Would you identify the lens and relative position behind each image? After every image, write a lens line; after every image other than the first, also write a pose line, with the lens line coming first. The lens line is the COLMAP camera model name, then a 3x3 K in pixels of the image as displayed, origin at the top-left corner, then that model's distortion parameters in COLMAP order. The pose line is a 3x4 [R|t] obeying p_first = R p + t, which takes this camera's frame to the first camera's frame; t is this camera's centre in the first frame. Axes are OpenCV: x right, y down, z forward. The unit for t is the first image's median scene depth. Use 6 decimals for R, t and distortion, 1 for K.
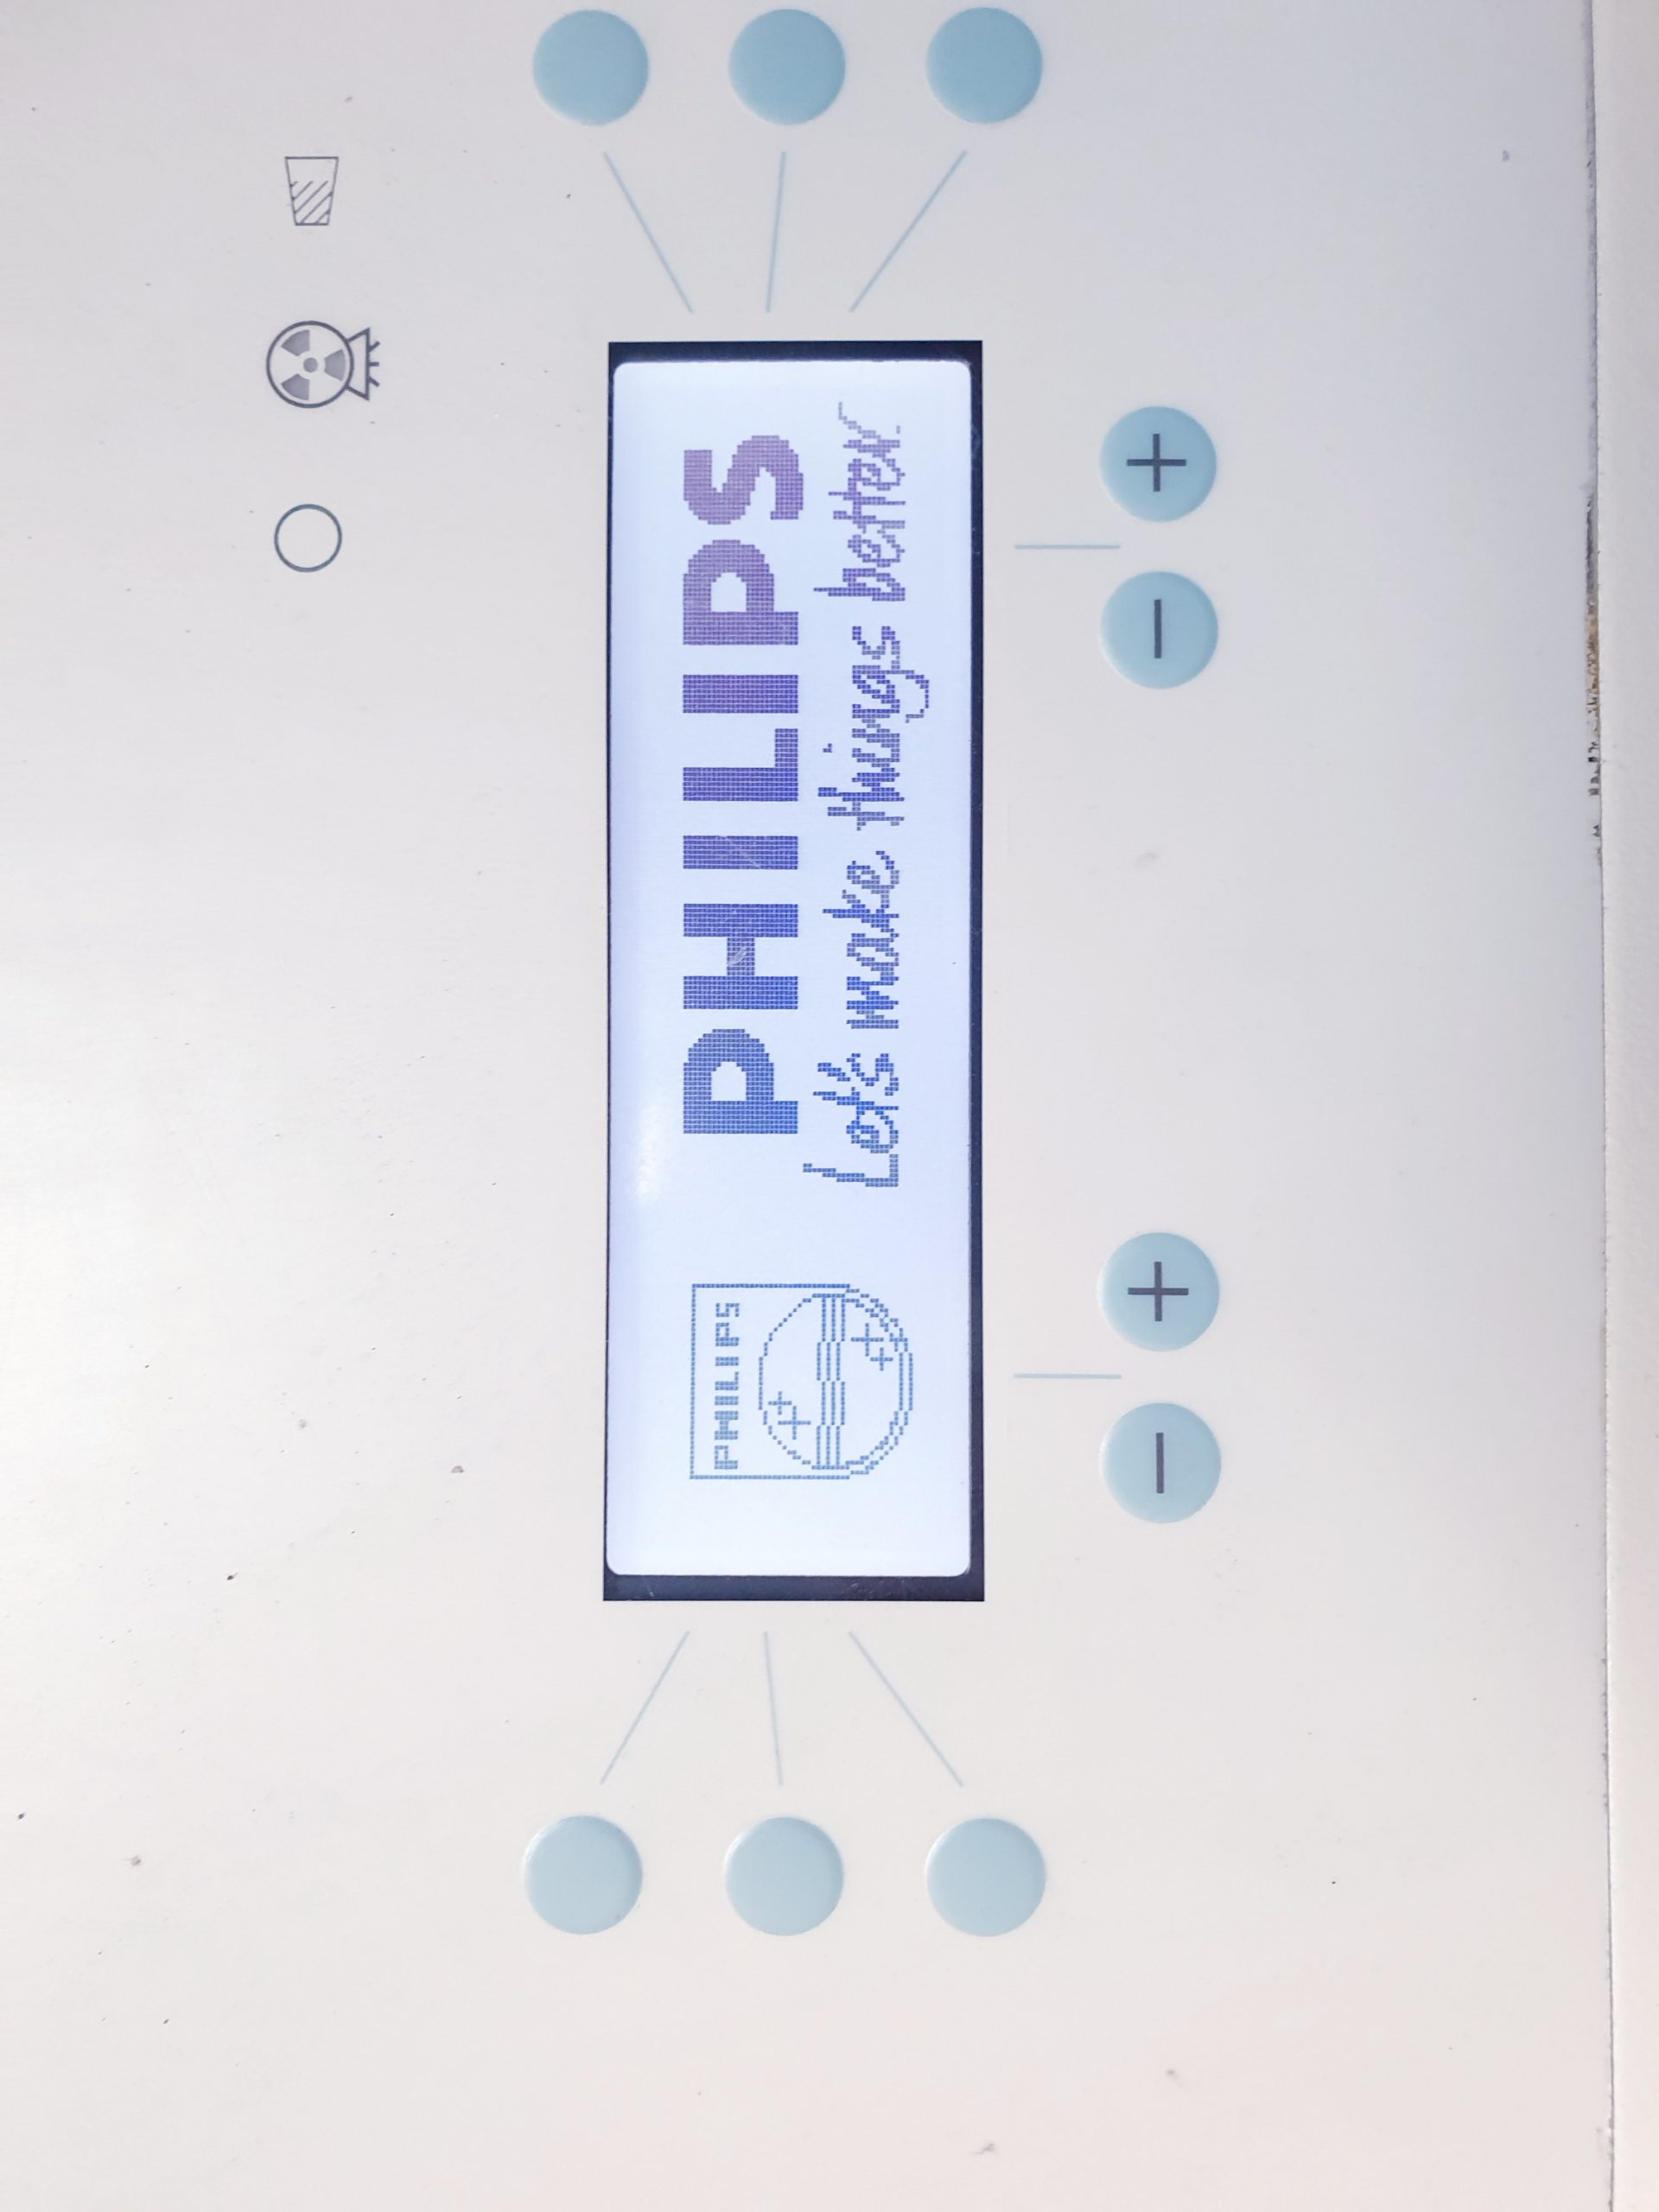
lens RADIAL K [[1730.9, 0, 844.9], [0, 1730.9, 1095.9], [0, 0, 1]] dist [-0.044678, 0.053916]
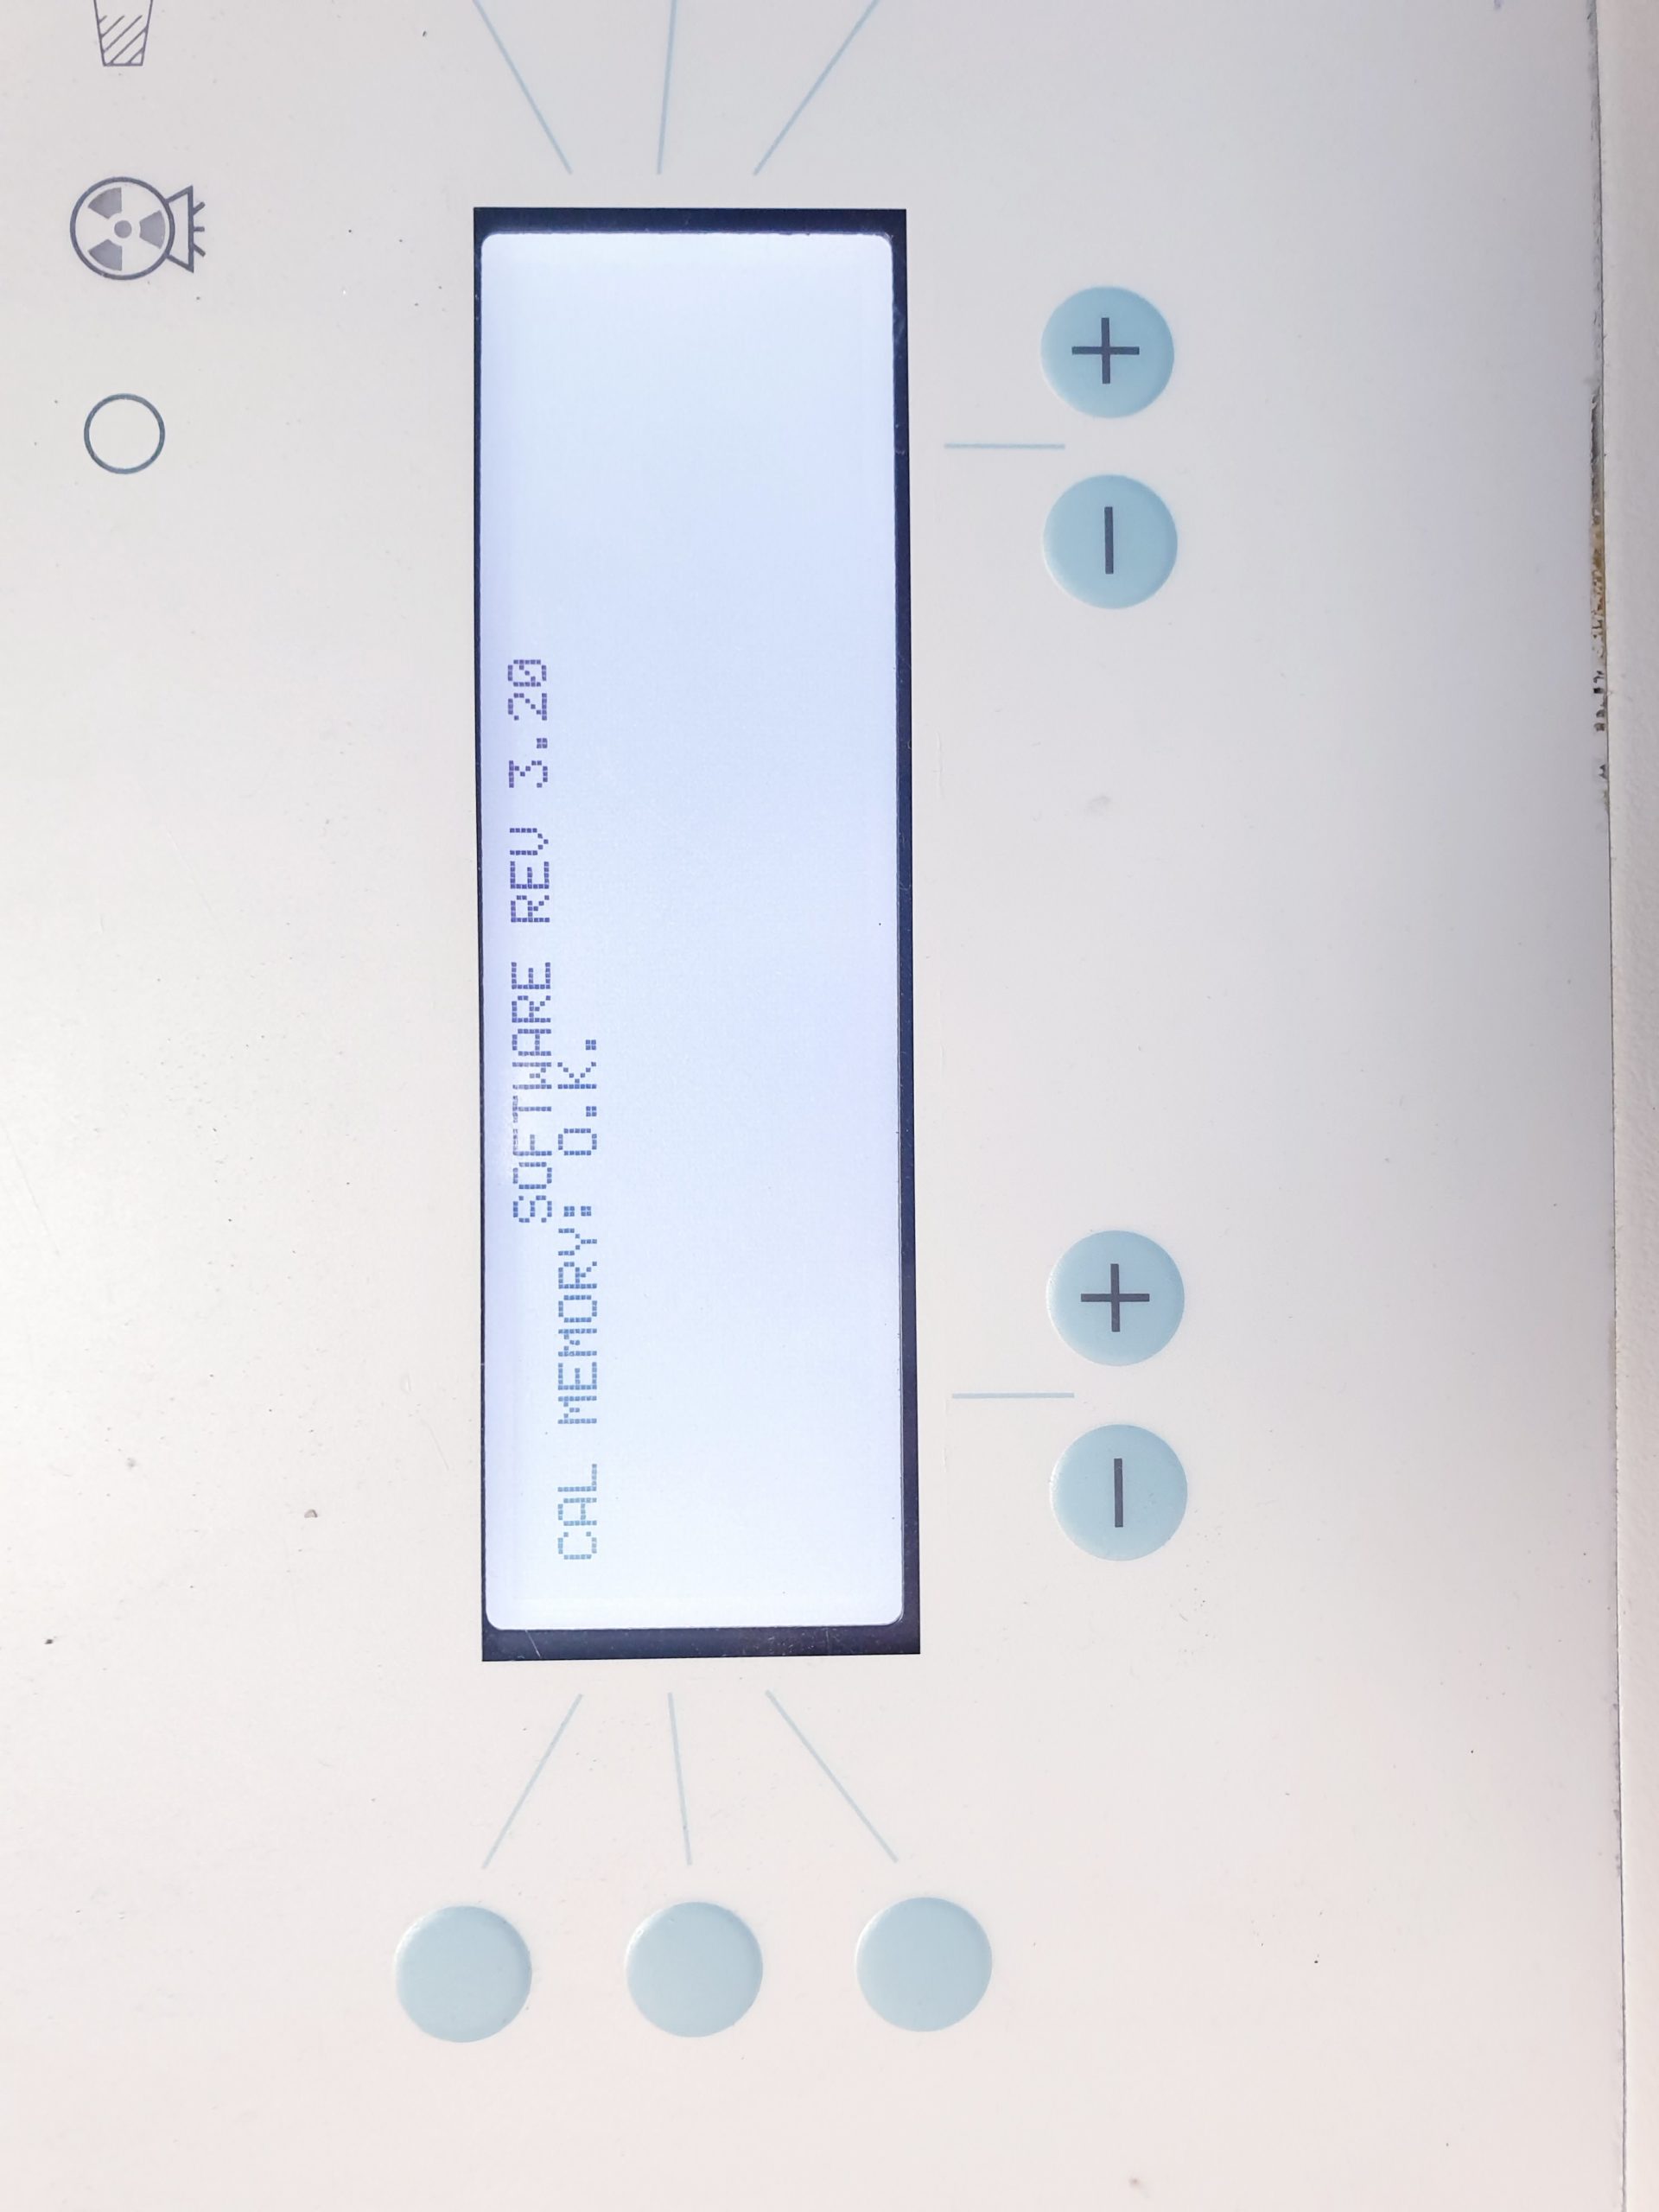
lens RADIAL K [[1730.9, 0, 835.4], [0, 1730.9, 1111.0], [0, 0, 1]] dist [-0.044678, 0.053916]
pose [[0.999332, -0.009131, 0.035383, 0.009346], [0.008658, 0.999871, 0.013515, 0.005281], [-0.035502, -0.013200, 0.999282, 0.127662]]
